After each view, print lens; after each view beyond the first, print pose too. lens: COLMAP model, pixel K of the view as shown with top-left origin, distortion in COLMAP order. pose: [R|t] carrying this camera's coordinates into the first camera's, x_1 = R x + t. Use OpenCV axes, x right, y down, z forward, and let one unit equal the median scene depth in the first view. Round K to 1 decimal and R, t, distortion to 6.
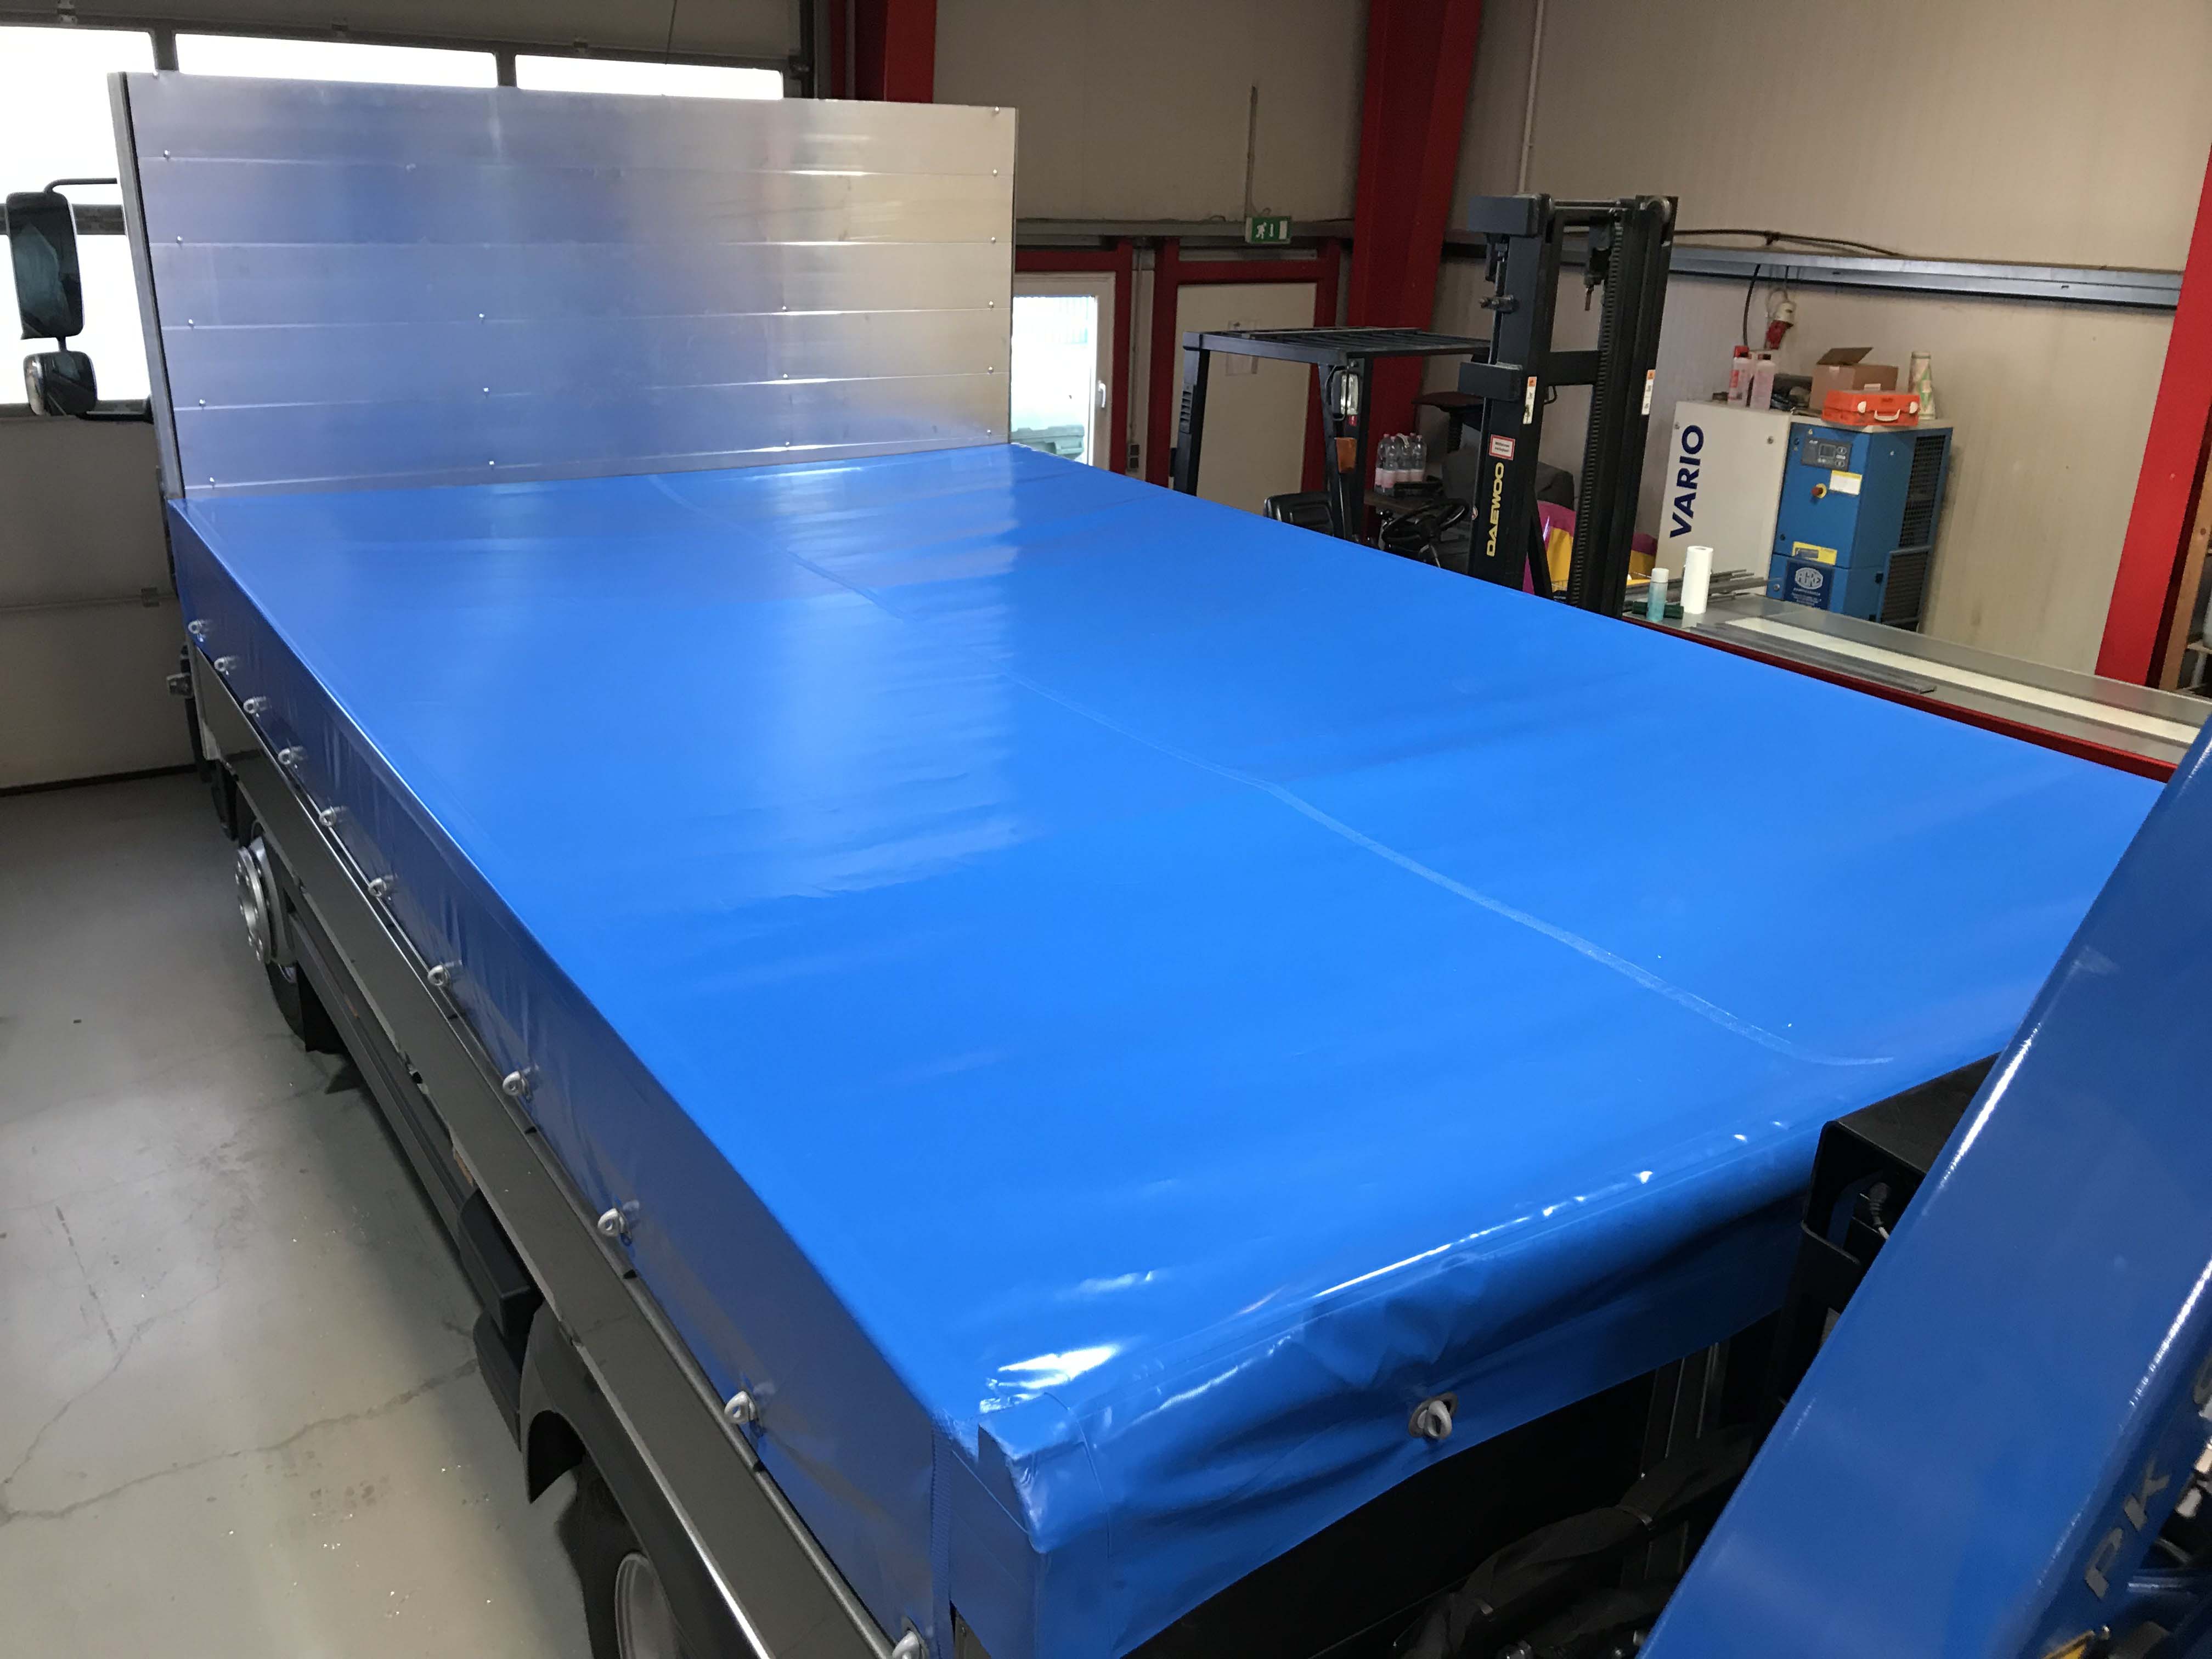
lens RADIAL K [[1833.1, 0, 1123.2], [0, 1833.1, 811.1], [0, 0, 1]] dist [0.035838, -0.031409]
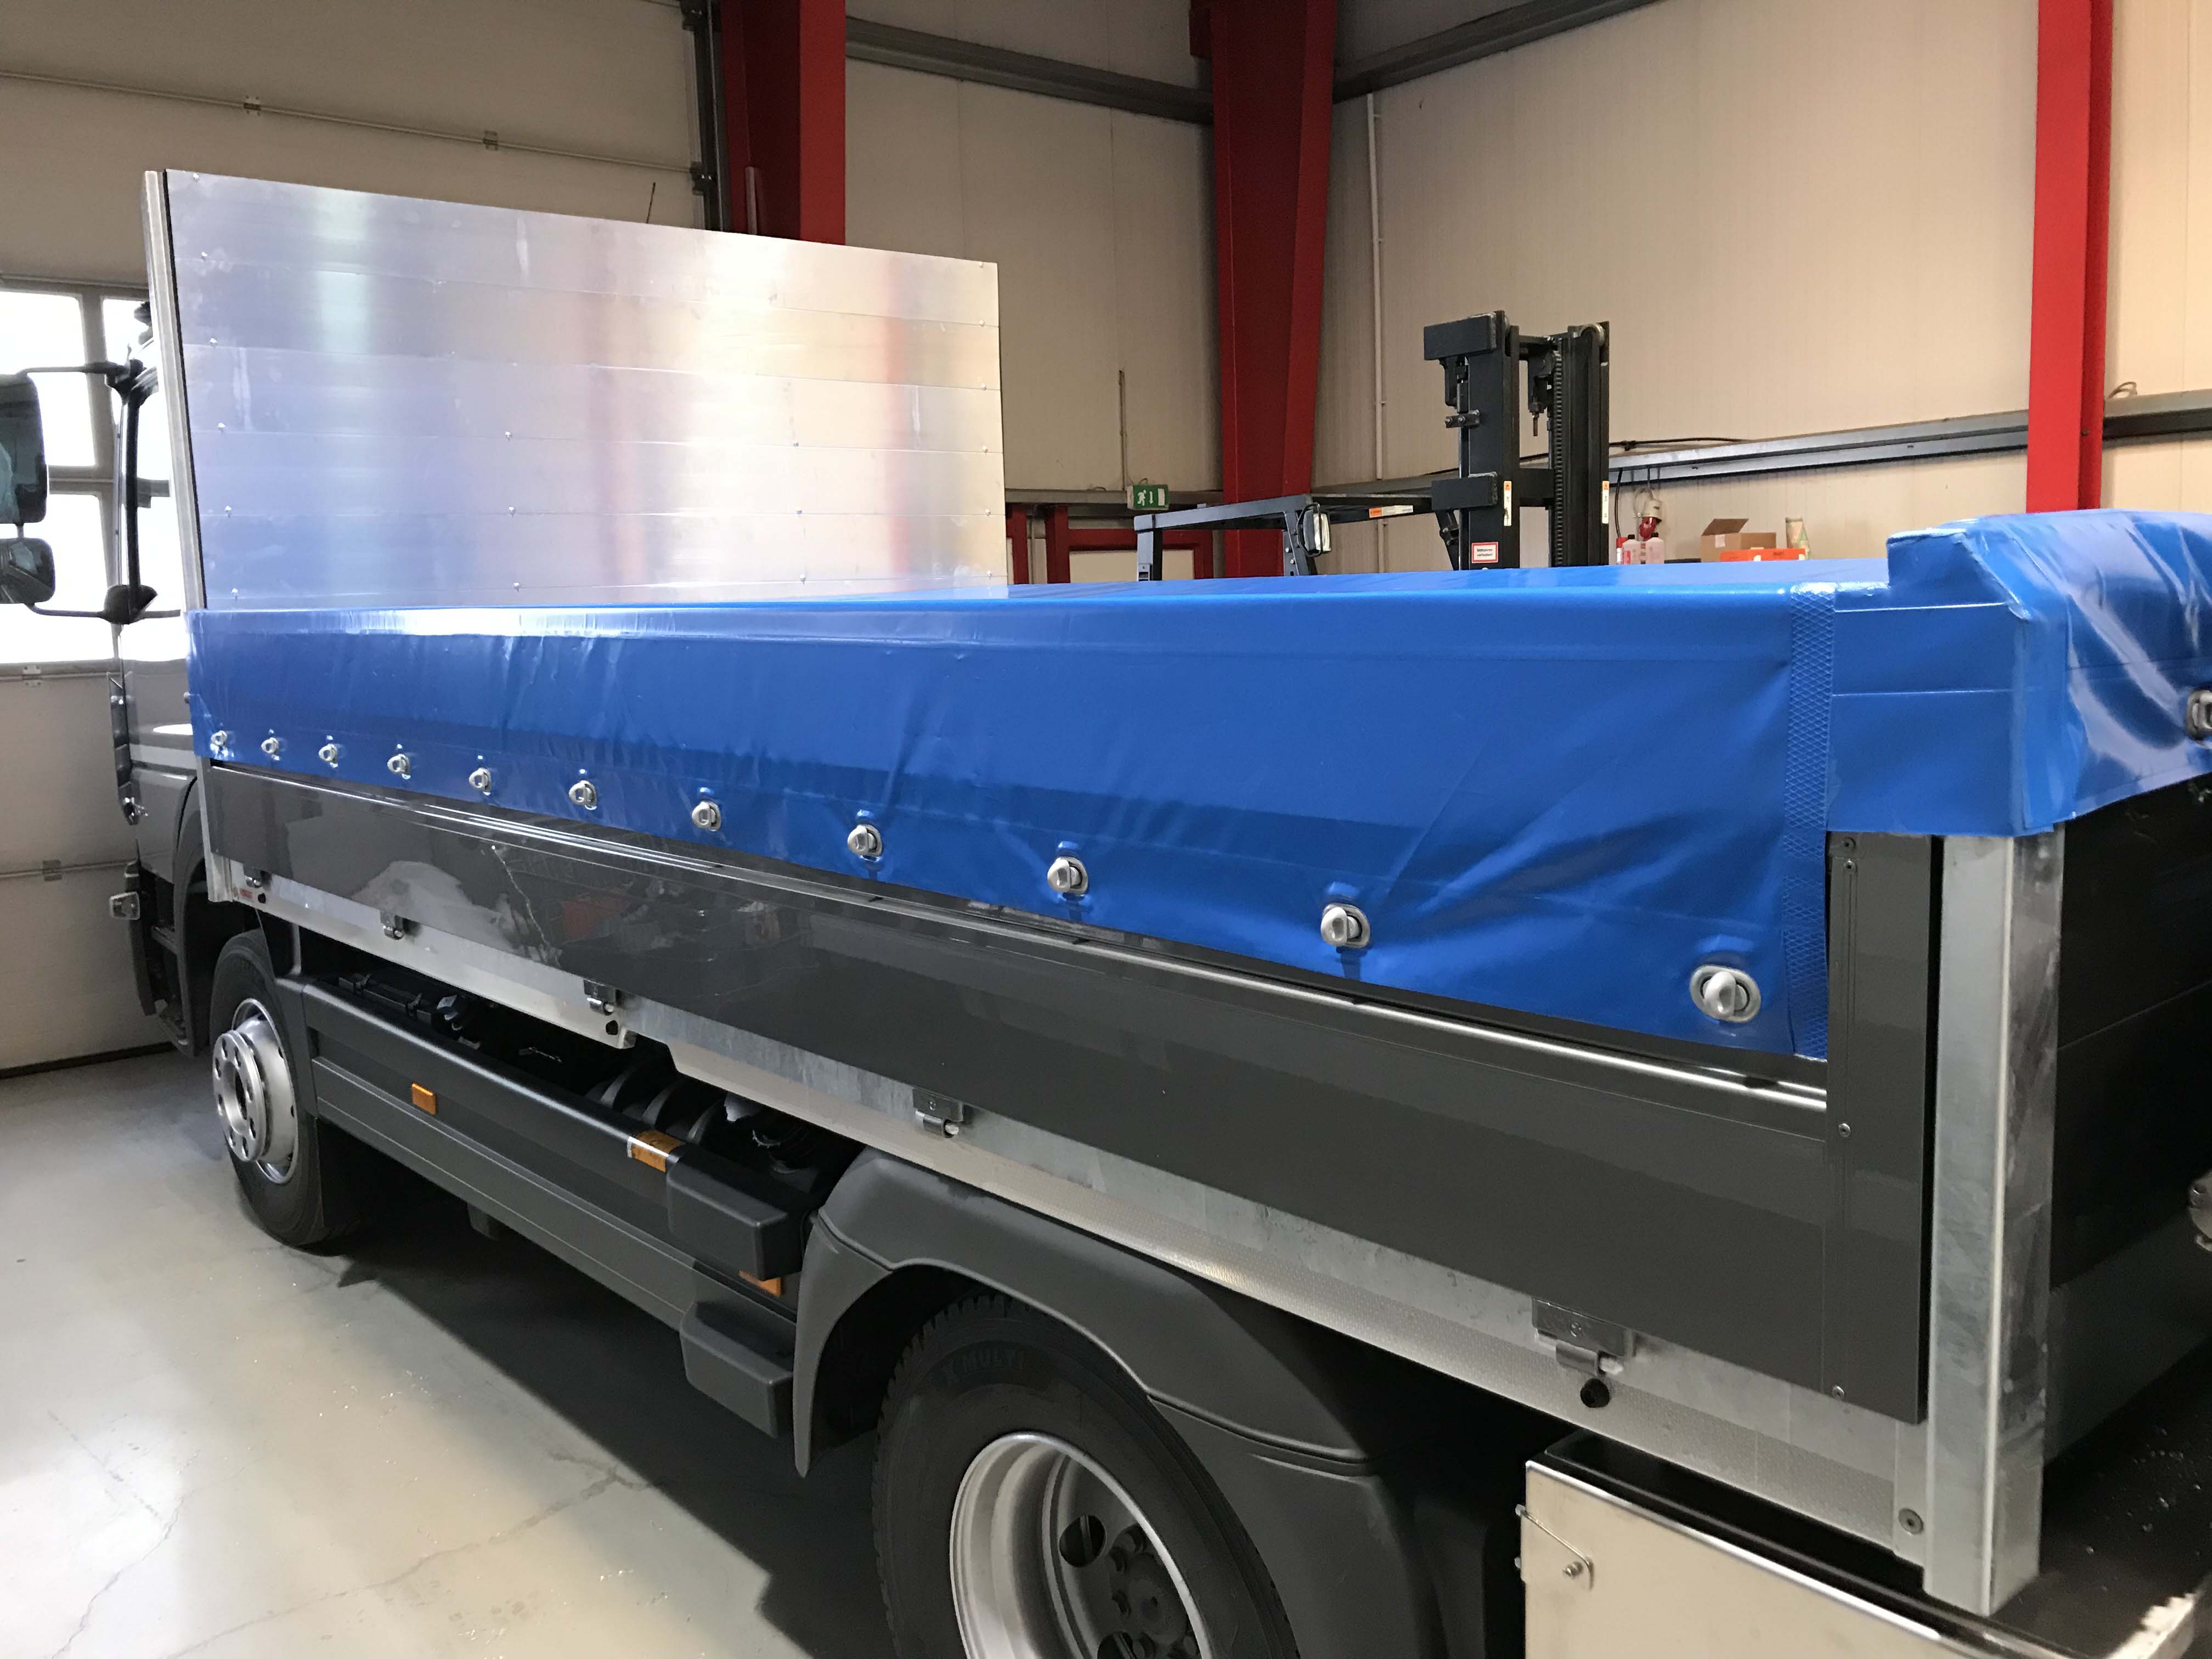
lens RADIAL K [[1833.1, 0, 1095.1], [0, 1833.1, 854.1], [0, 0, 1]] dist [0.035838, -0.031409]
pose [[0.988363, -0.083253, 0.127306, -0.150173], [0.110398, 0.968356, -0.223827, 0.166548], [-0.104644, 0.235276, 0.966279, 0.057942]]
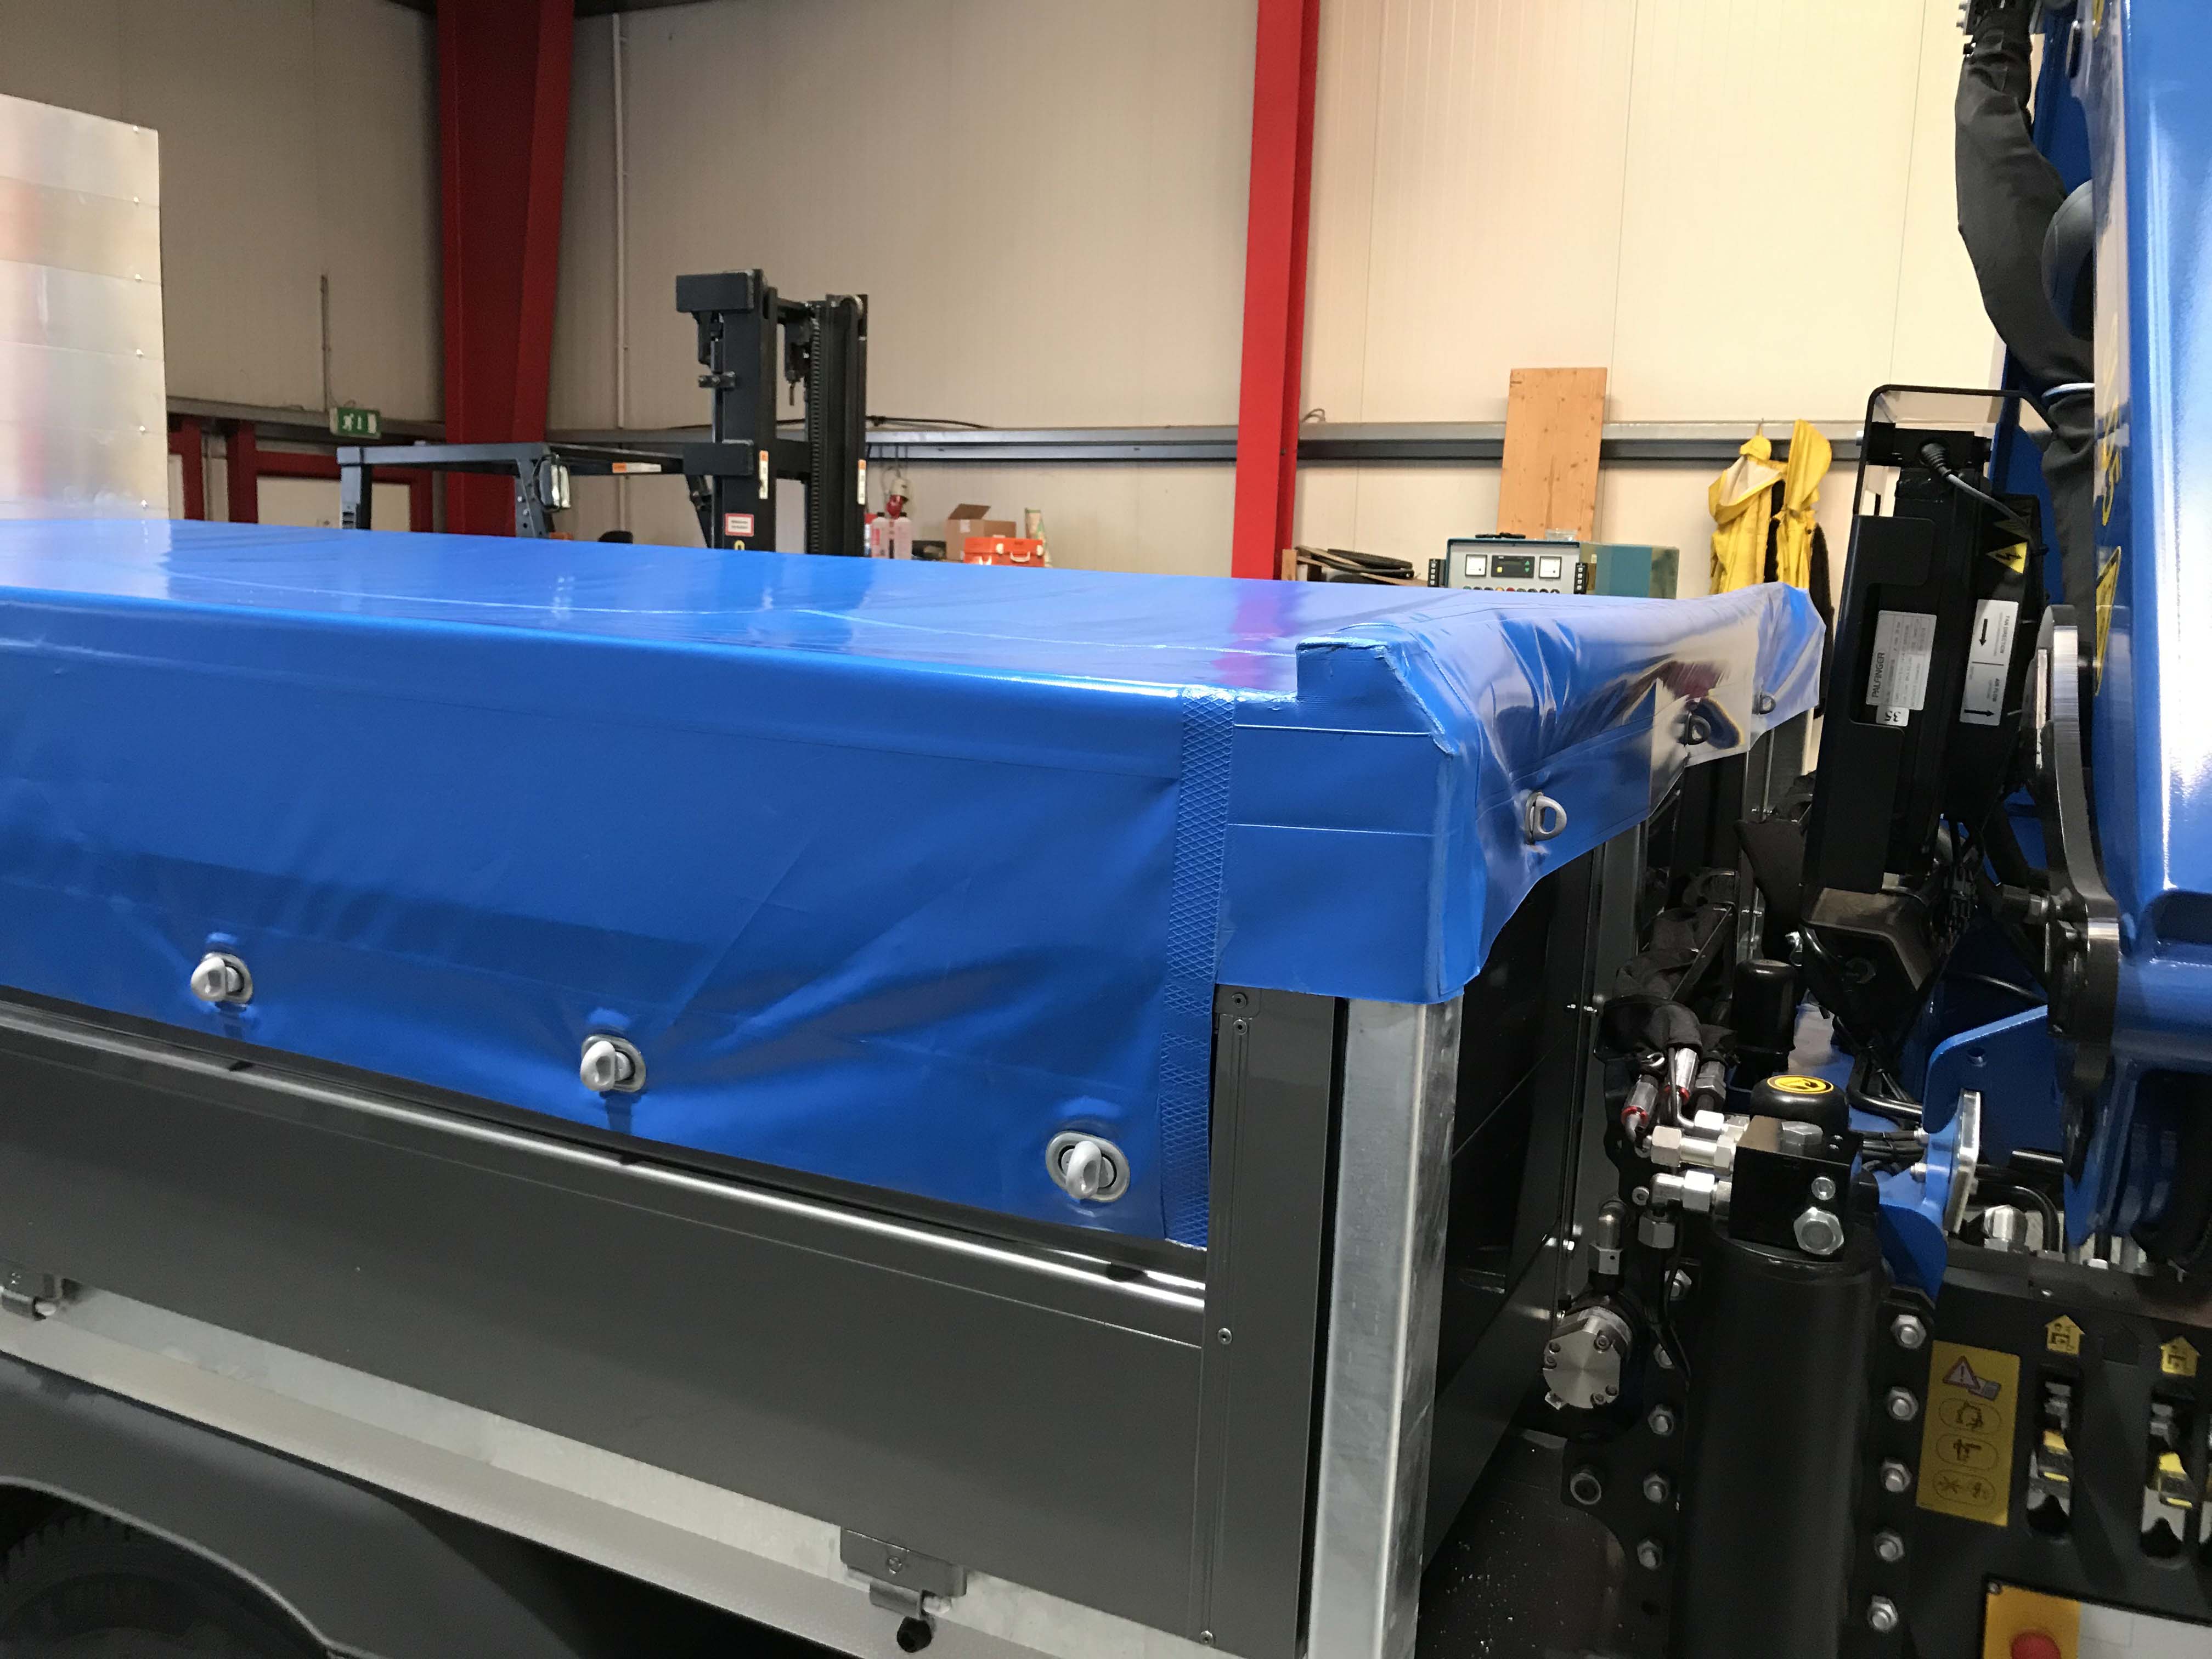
lens RADIAL K [[1833.1, 0, 1066.7], [0, 1833.1, 817.5], [0, 0, 1]] dist [0.035838, -0.031409]
pose [[0.862774, -0.072844, 0.500314, -0.136736], [0.173276, 0.972238, -0.157253, 0.130645], [-0.474969, 0.222366, 0.851444, 0.115157]]
